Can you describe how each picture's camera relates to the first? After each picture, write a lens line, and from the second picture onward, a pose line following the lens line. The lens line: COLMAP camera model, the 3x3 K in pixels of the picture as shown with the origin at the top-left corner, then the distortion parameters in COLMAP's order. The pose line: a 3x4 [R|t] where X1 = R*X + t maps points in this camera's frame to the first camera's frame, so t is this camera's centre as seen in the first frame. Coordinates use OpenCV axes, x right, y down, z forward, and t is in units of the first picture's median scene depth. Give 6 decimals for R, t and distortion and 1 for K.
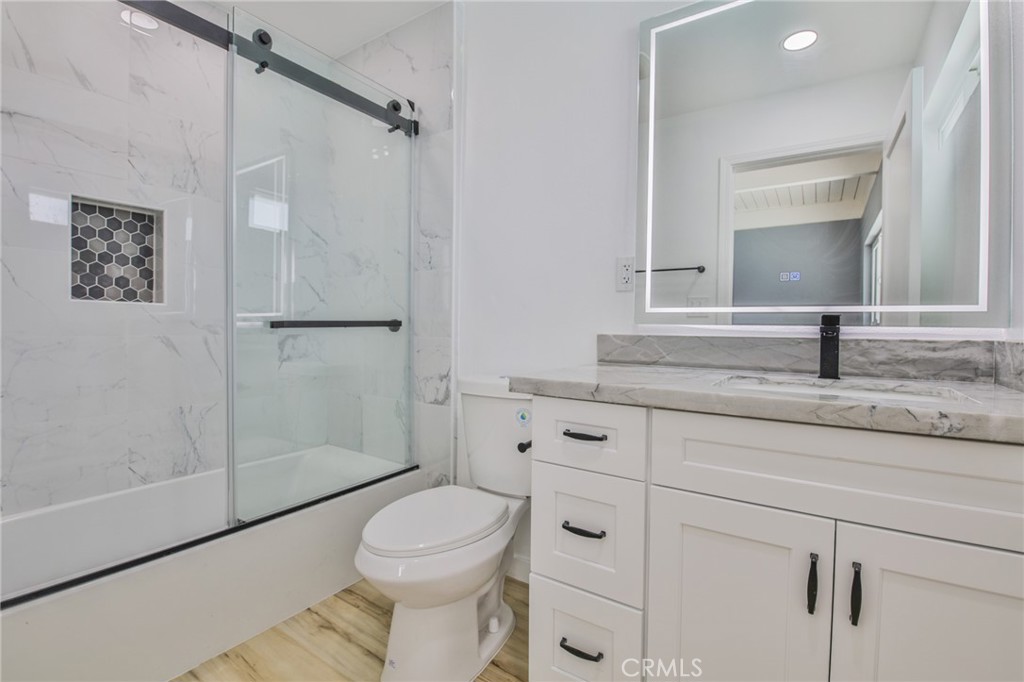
lens RADIAL K [[467.5, 0, 511.1], [0, 467.5, 342.2], [0, 0, 1]] dist [-0.012277, -0.005155]
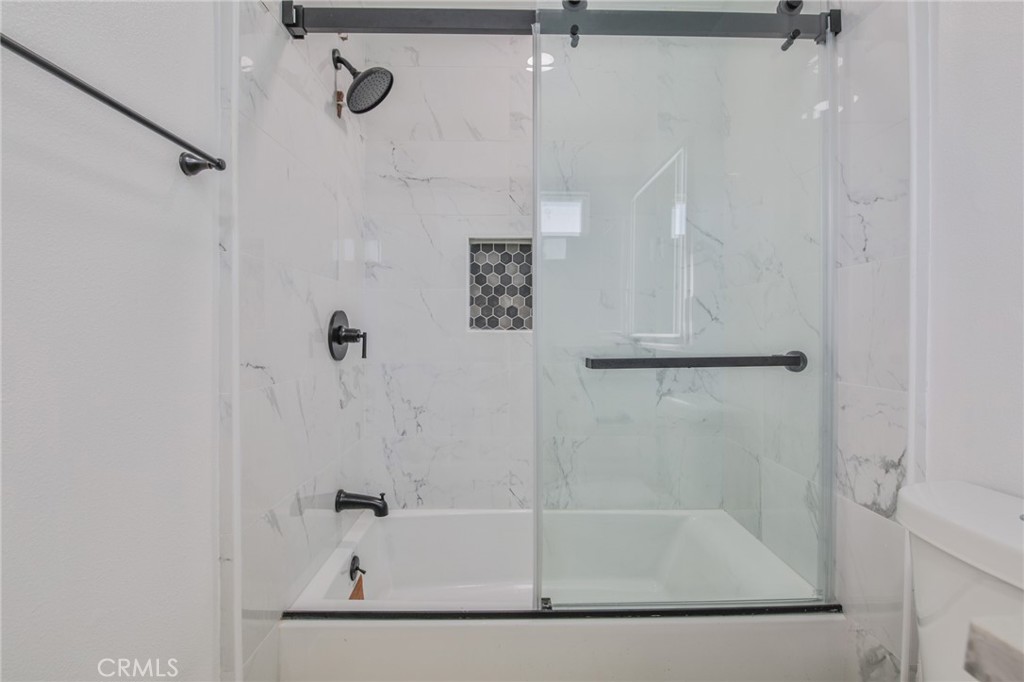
lens RADIAL K [[467.5, 0, 512.5], [0, 467.5, 335.8], [0, 0, 1]] dist [-0.012277, -0.005155]
pose [[0.568269, -0.000772, -0.822842, 0.039375], [-0.021277, 0.999651, -0.015632, -0.052918], [0.822568, 0.026391, 0.568055, 0.361106]]
